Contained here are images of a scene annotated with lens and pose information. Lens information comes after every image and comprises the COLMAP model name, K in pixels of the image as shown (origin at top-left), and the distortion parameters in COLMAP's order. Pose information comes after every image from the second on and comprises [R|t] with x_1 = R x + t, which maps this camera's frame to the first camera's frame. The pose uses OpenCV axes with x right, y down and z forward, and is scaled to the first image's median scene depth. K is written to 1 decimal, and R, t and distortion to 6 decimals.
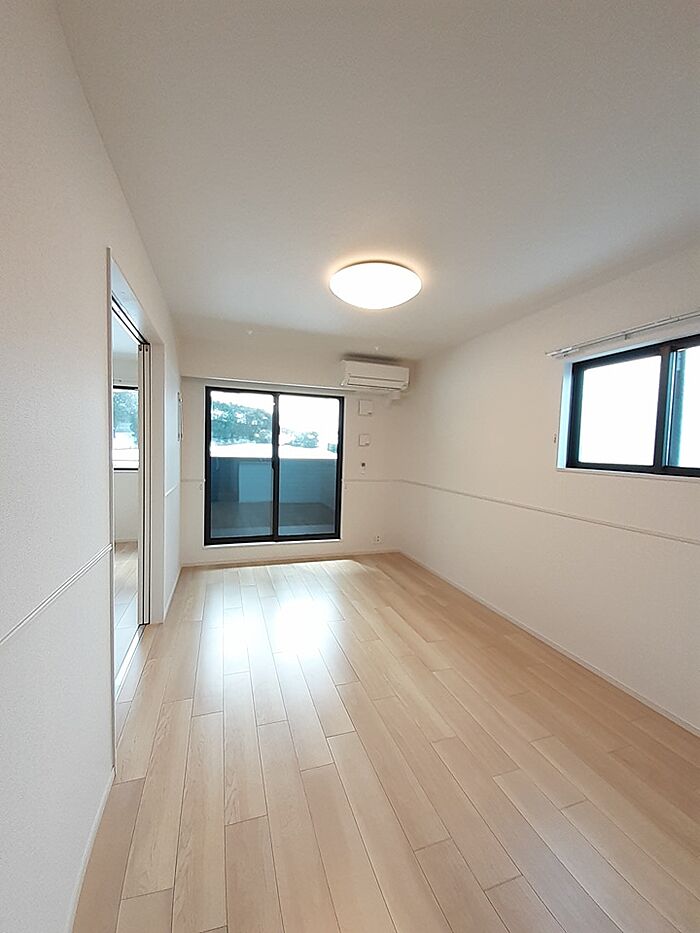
lens RADIAL K [[378.5, 0, 343.0], [0, 378.5, 473.1], [0, 0, 1]] dist [0.012131, -0.000283]
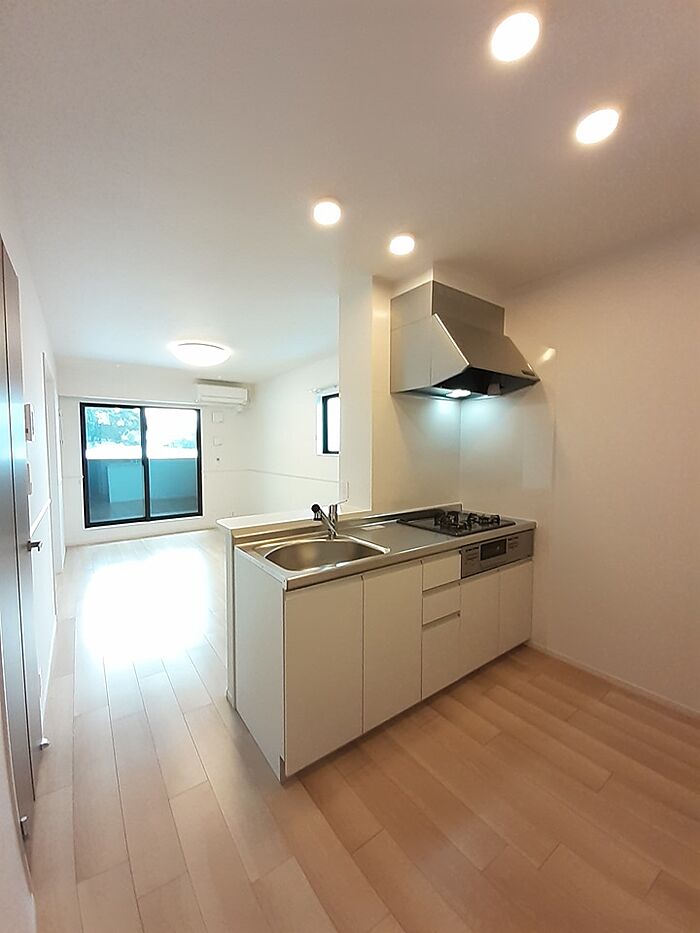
lens RADIAL K [[378.5, 0, 350.2], [0, 378.5, 464.2], [0, 0, 1]] dist [0.012131, -0.000283]
pose [[0.951004, -0.053244, 0.304560, 0.093996], [0.057940, 0.998300, -0.006397, 0.032540], [-0.303701, 0.023730, 0.952472, -0.451507]]
